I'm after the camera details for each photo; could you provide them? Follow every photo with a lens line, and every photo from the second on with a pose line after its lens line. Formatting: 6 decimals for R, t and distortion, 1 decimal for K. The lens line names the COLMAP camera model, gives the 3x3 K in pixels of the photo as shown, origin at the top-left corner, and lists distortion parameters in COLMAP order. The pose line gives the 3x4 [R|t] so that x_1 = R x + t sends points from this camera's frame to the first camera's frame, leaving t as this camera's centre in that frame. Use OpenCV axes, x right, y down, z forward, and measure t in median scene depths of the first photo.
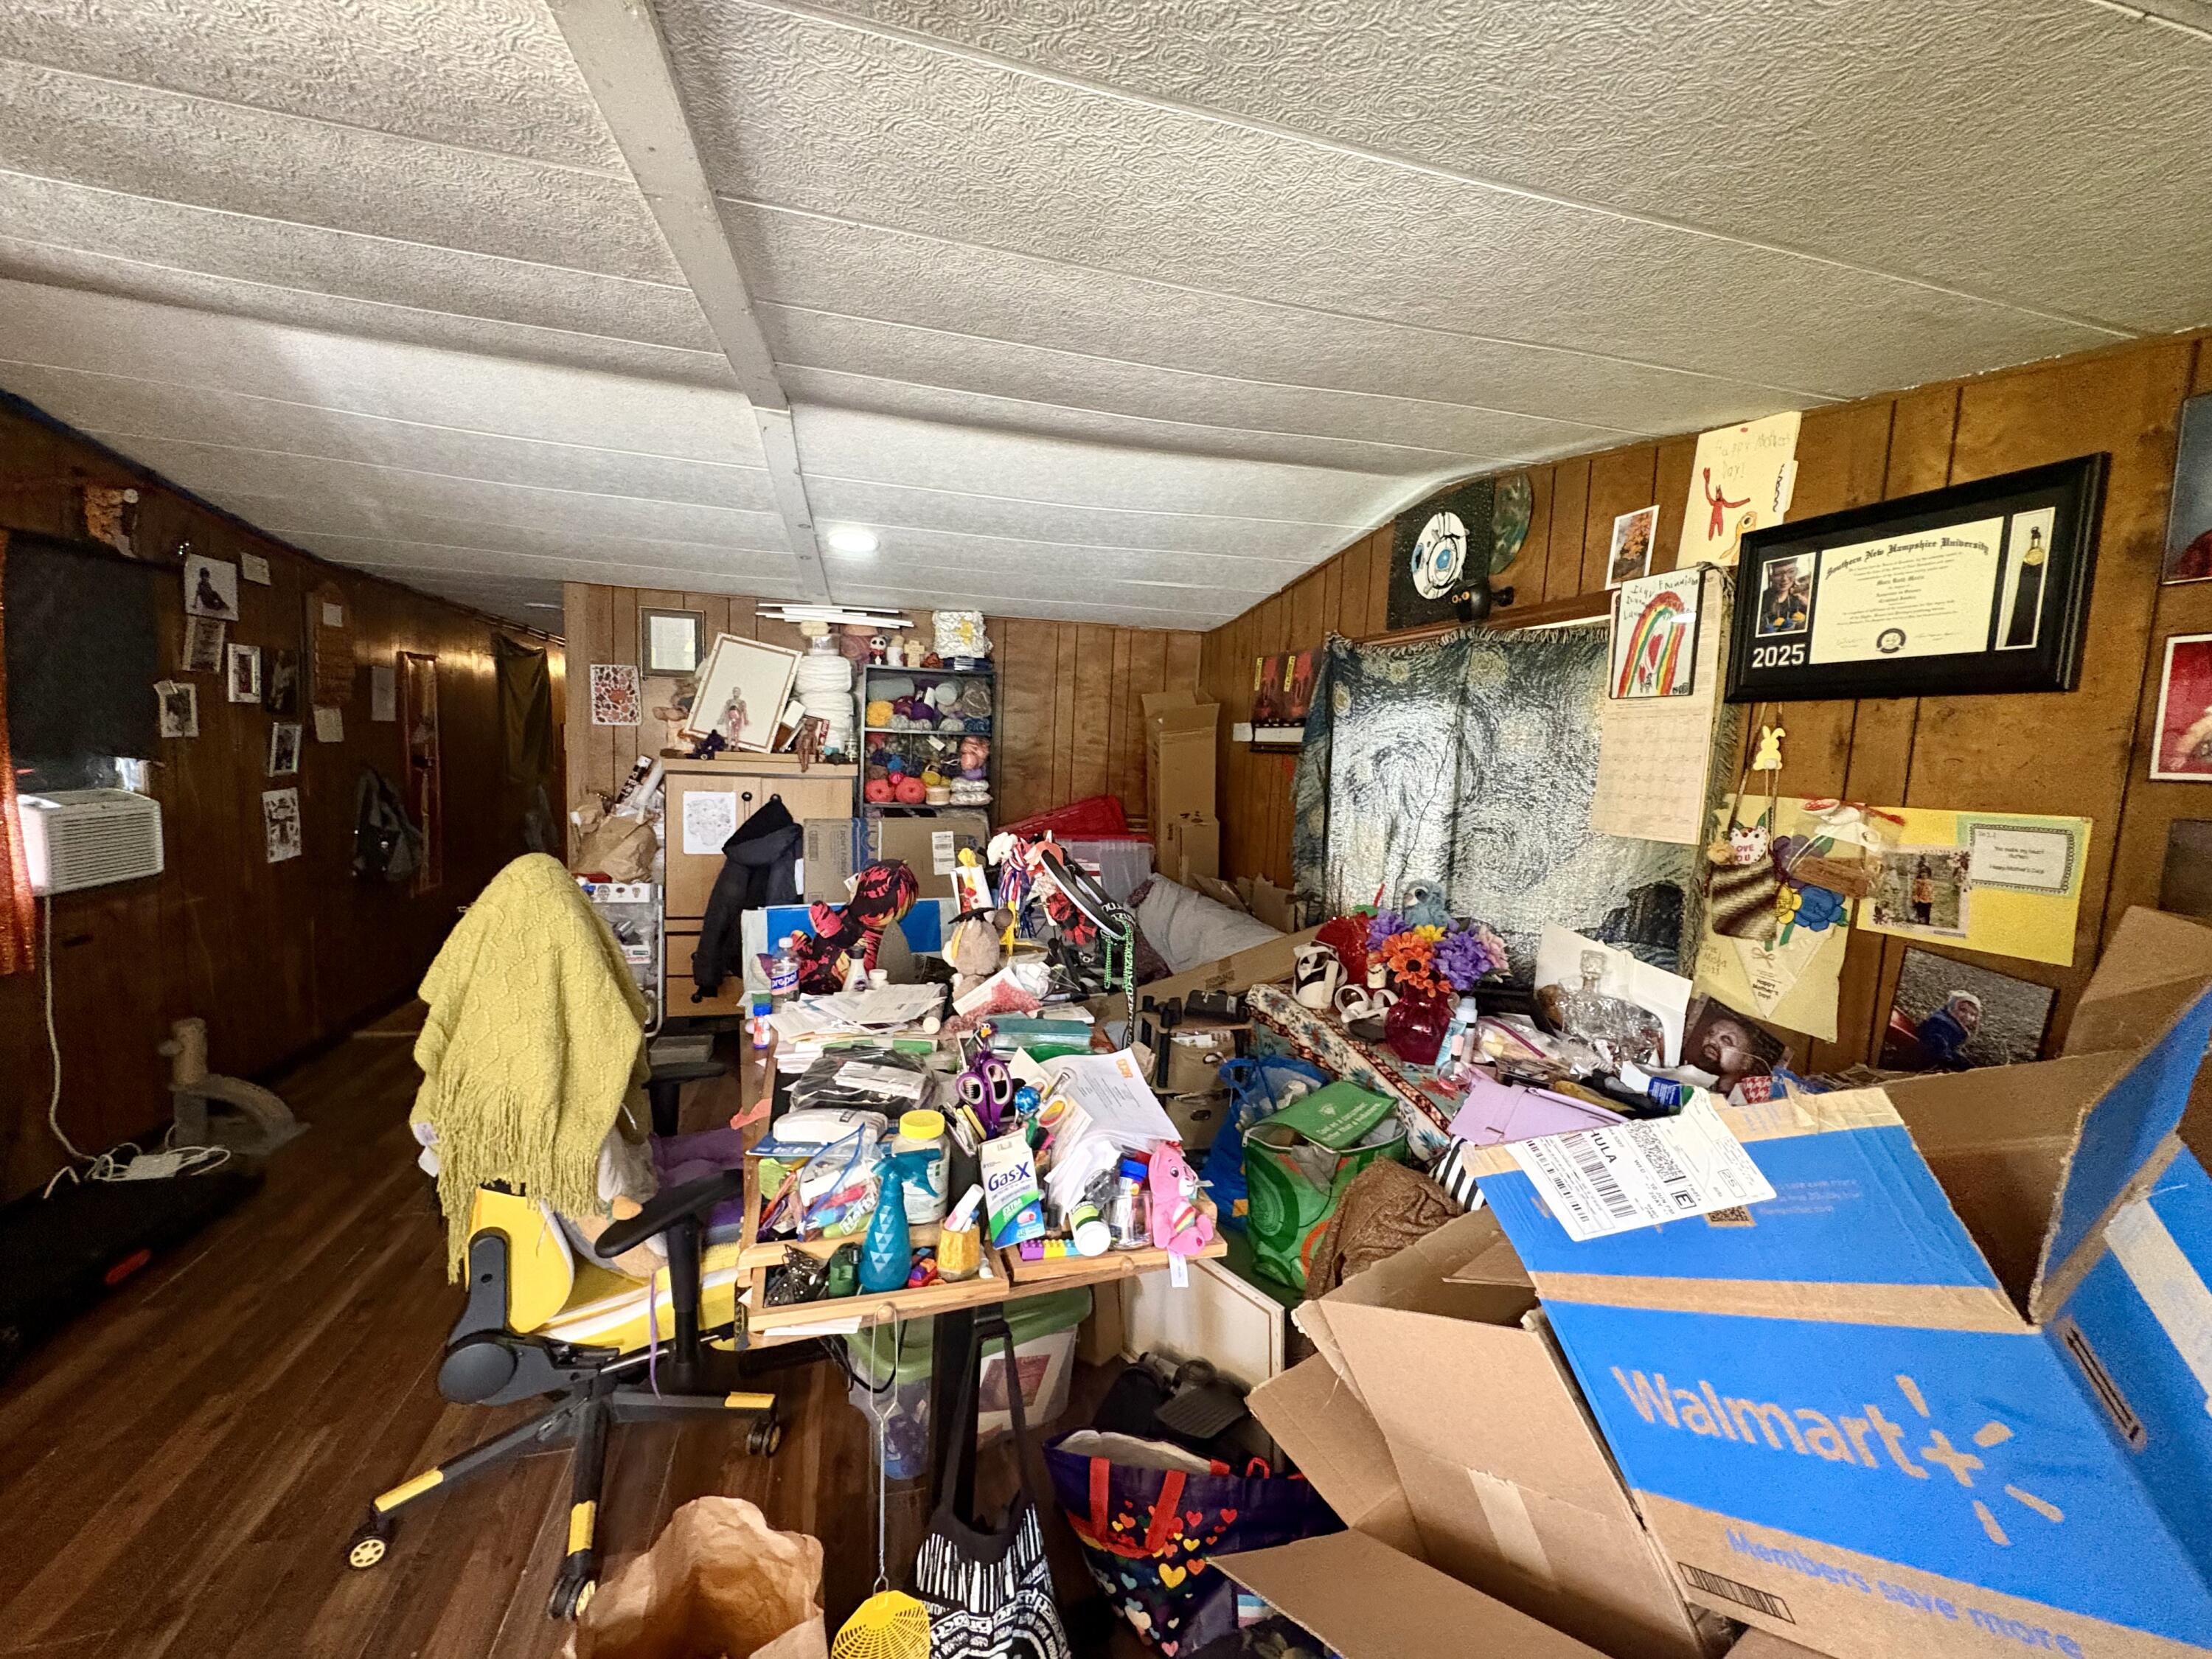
lens RADIAL K [[876.9, 0, 1106.0], [0, 876.9, 829.5], [0, 0, 1]] dist [-0.000238, 0.000346]
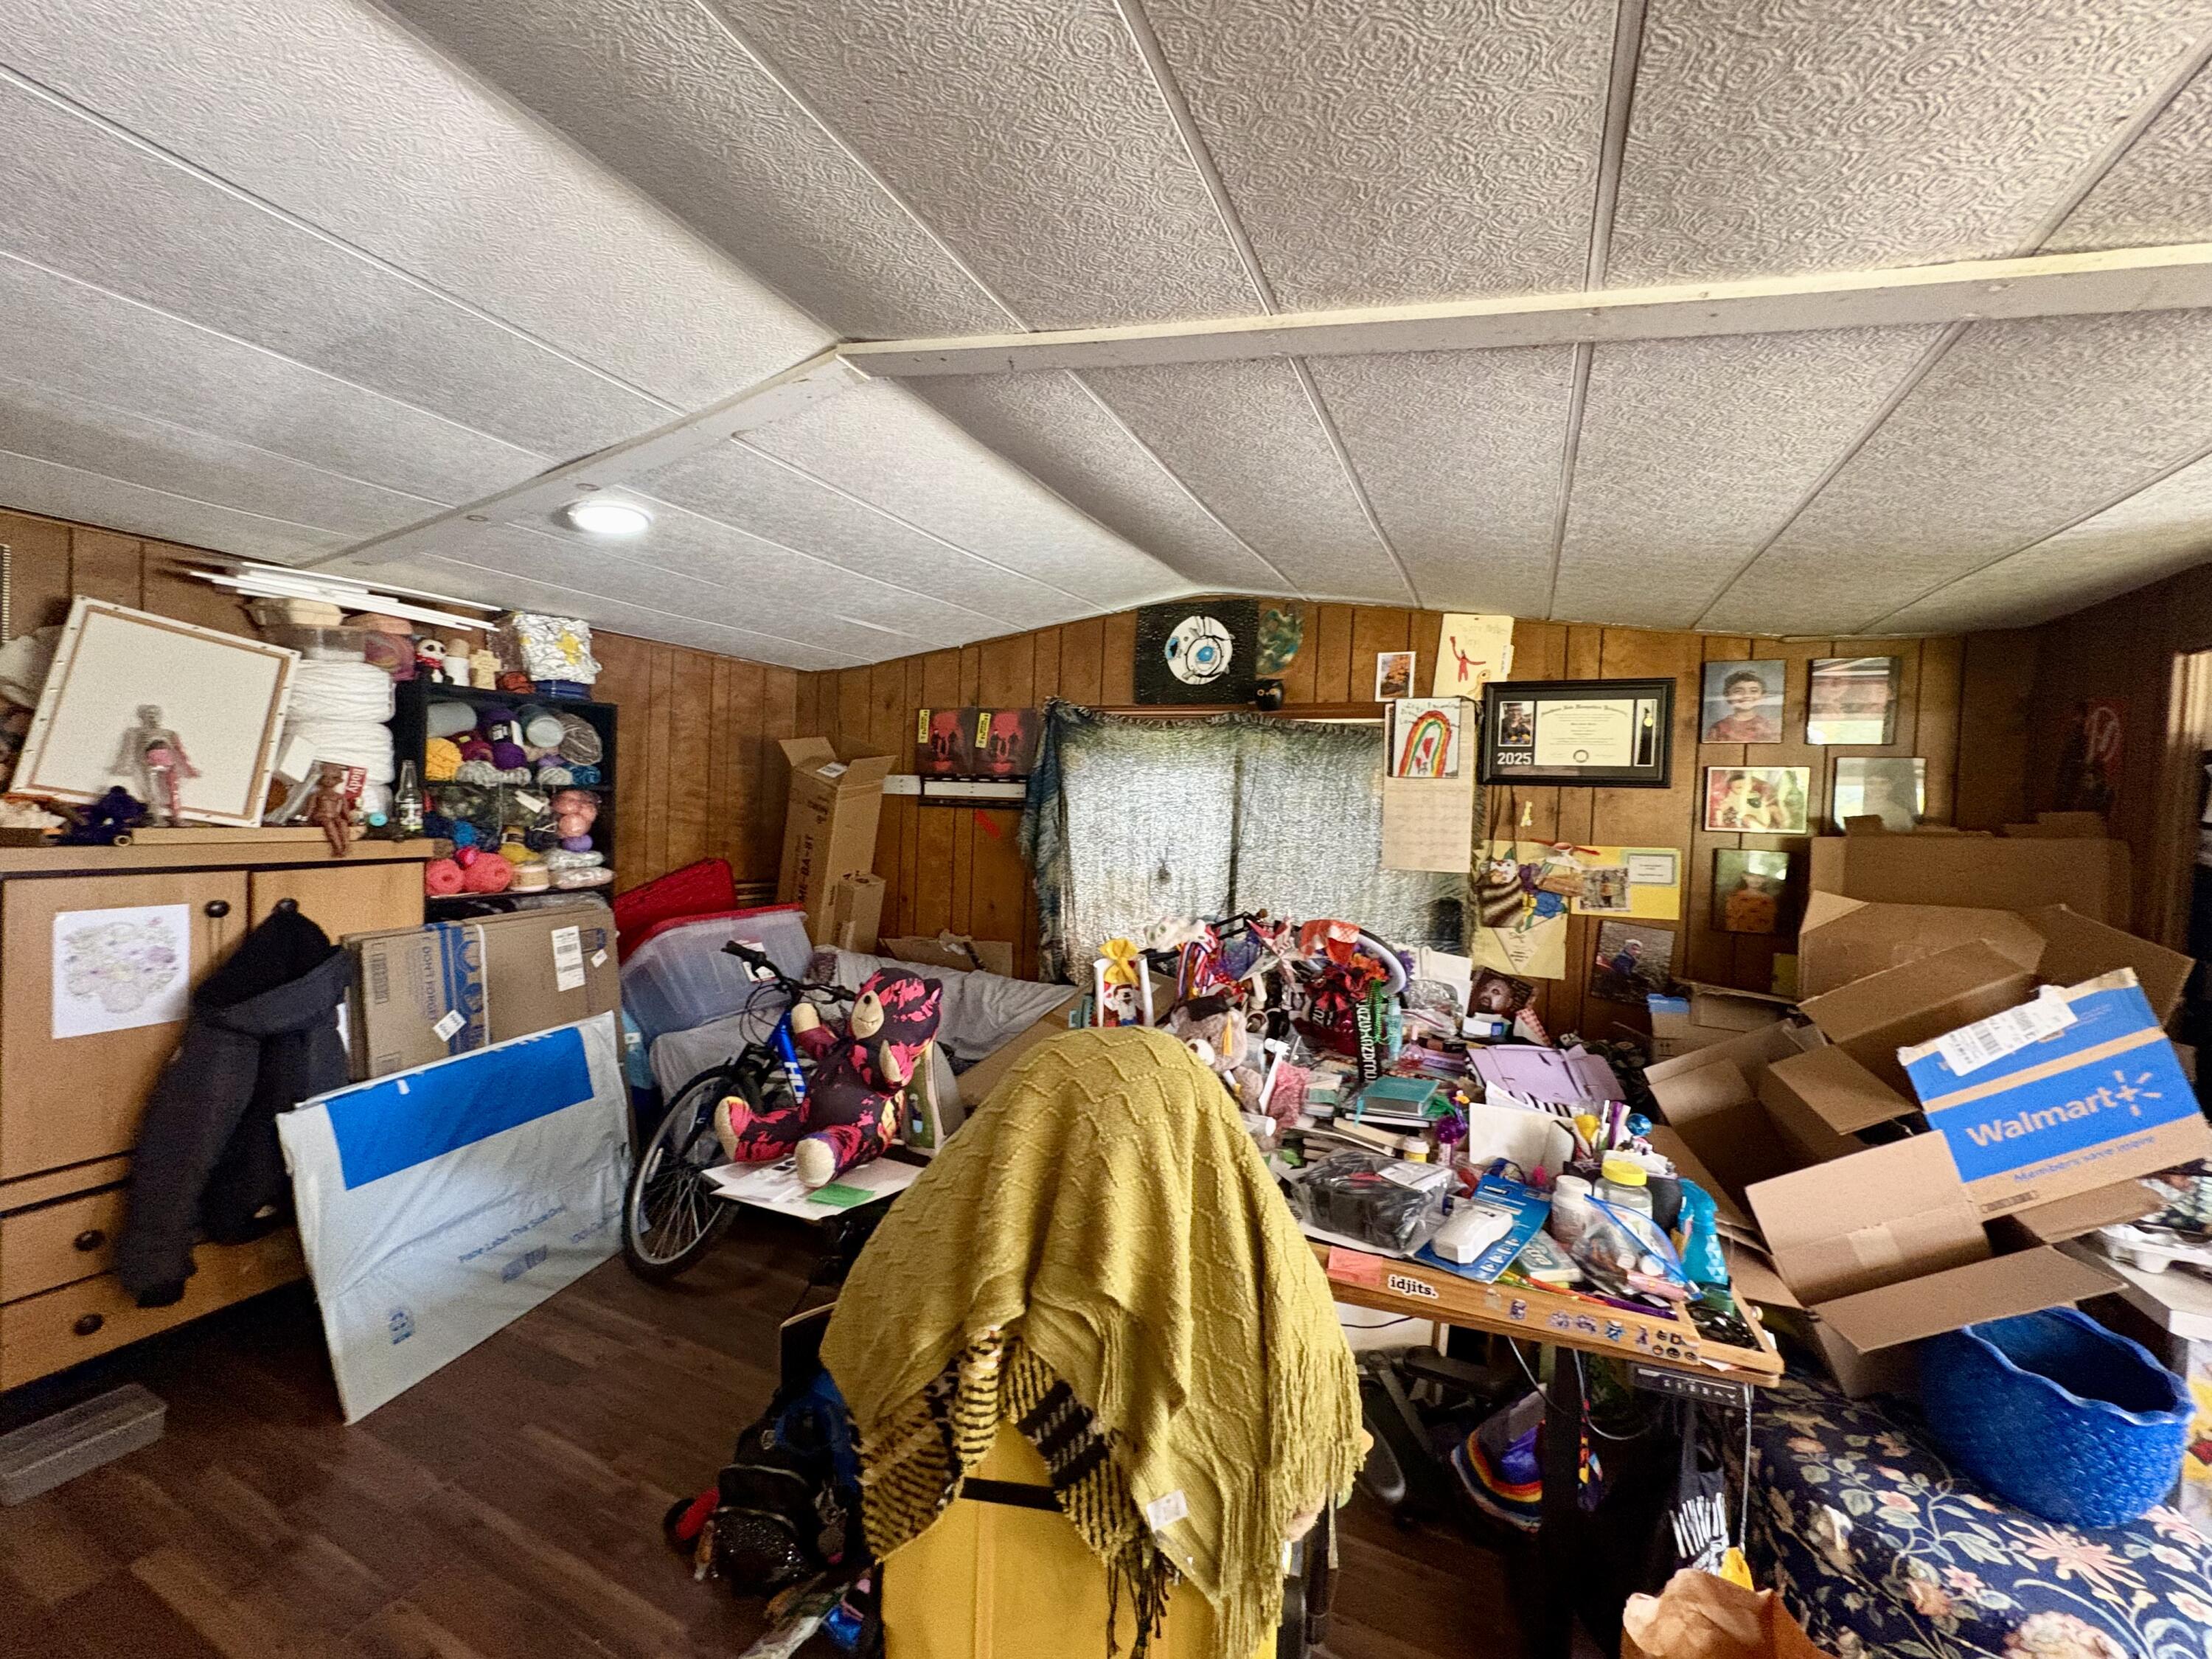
lens RADIAL K [[876.9, 0, 1106.0], [0, 876.9, 829.5], [0, 0, 1]] dist [-0.000238, 0.000346]
pose [[0.649546, -0.042510, 0.759133, -0.774557], [0.066241, 0.997803, -0.000804, -0.083733], [-0.757431, 0.050808, 0.650935, 0.375193]]
